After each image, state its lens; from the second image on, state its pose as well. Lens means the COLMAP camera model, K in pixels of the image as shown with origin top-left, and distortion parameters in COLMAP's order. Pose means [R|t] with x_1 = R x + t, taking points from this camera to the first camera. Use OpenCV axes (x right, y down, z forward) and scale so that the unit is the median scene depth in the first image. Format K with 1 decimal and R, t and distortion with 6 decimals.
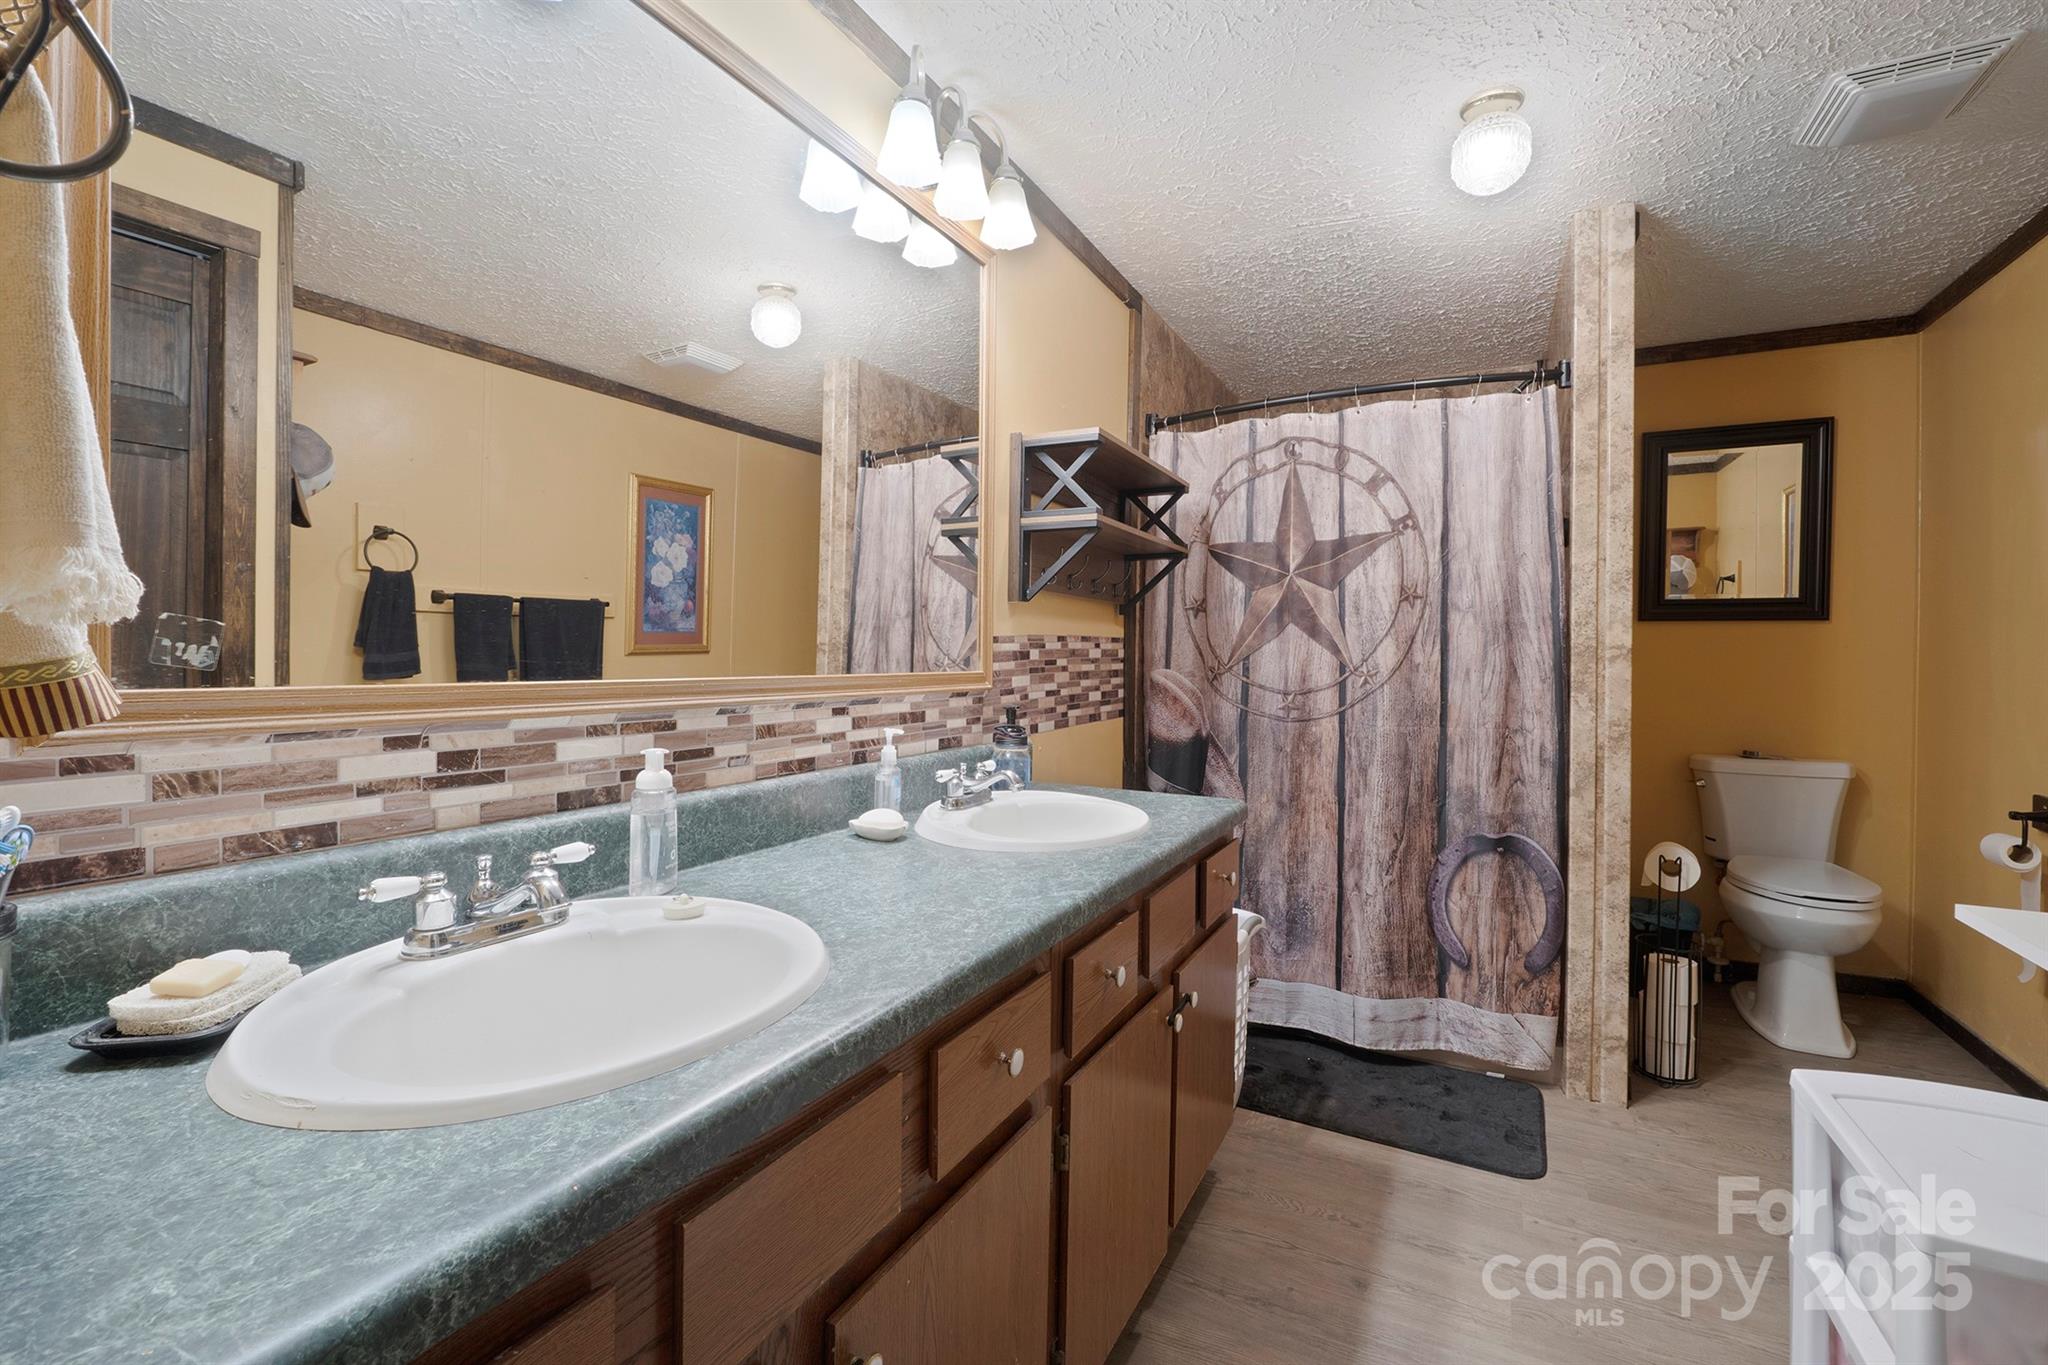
lens RADIAL K [[861.8, 0, 1024.5], [0, 861.8, 666.6], [0, 0, 1]] dist [-0.008355, -0.000036]
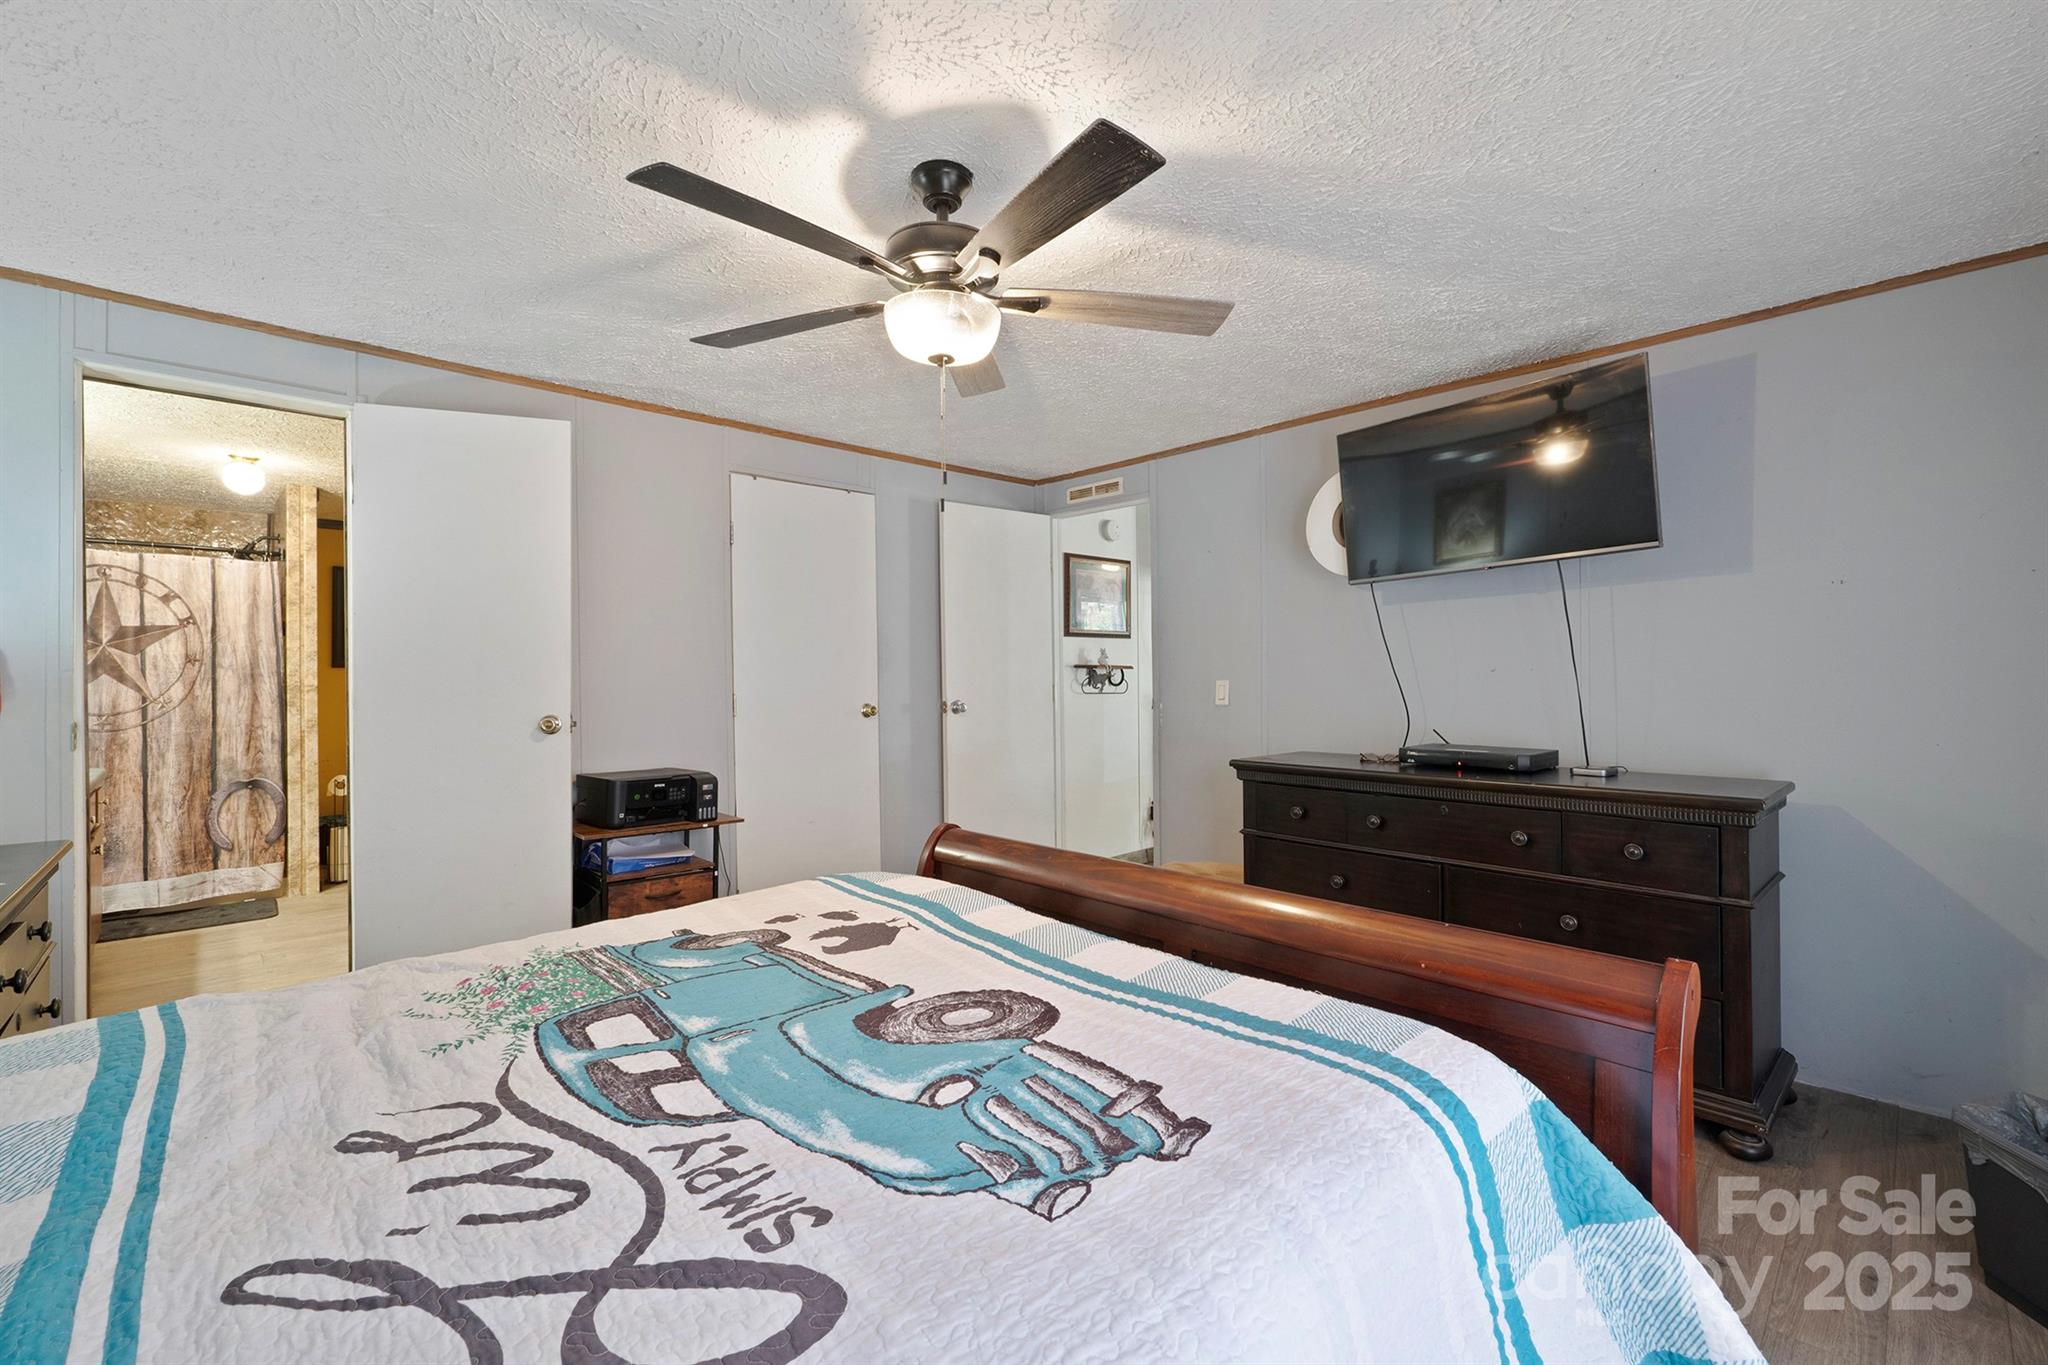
lens RADIAL K [[861.8, 0, 1025.1], [0, 861.8, 670.9], [0, 0, 1]] dist [-0.008355, -0.000036]
pose [[0.311088, -0.007541, 0.950351, -0.750931], [0.012252, 0.999917, 0.003924, -0.042640], [-0.950302, 0.010423, 0.311155, -1.293910]]
